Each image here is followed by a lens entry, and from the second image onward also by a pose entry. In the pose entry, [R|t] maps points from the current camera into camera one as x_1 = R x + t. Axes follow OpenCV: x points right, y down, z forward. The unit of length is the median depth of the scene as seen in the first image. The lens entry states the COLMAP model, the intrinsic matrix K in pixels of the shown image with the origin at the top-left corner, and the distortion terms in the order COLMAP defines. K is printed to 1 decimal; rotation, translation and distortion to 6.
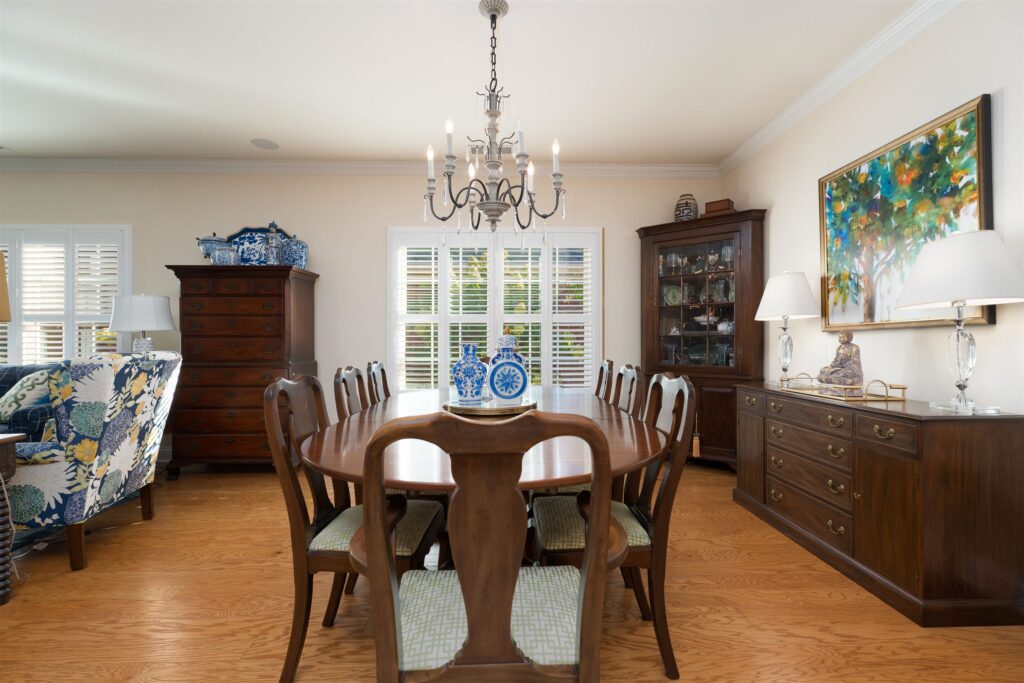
lens RADIAL K [[469.3, 0, 513.2], [0, 469.3, 340.6], [0, 0, 1]] dist [0.000450, 0.000085]
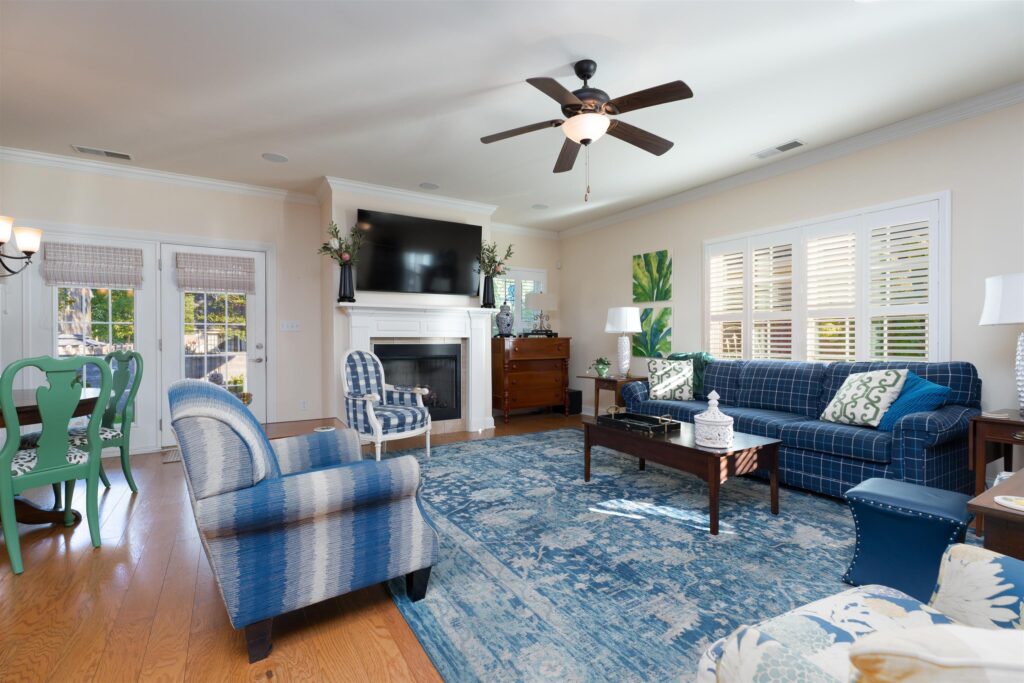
lens RADIAL K [[469.3, 0, 512.8], [0, 469.3, 342.6], [0, 0, 1]] dist [0.000450, 0.000085]
pose [[0.481083, 0.006795, -0.876649, -0.459497], [0.002293, 0.999957, 0.009010, 0.002127], [0.876672, -0.006345, 0.481047, -0.028163]]
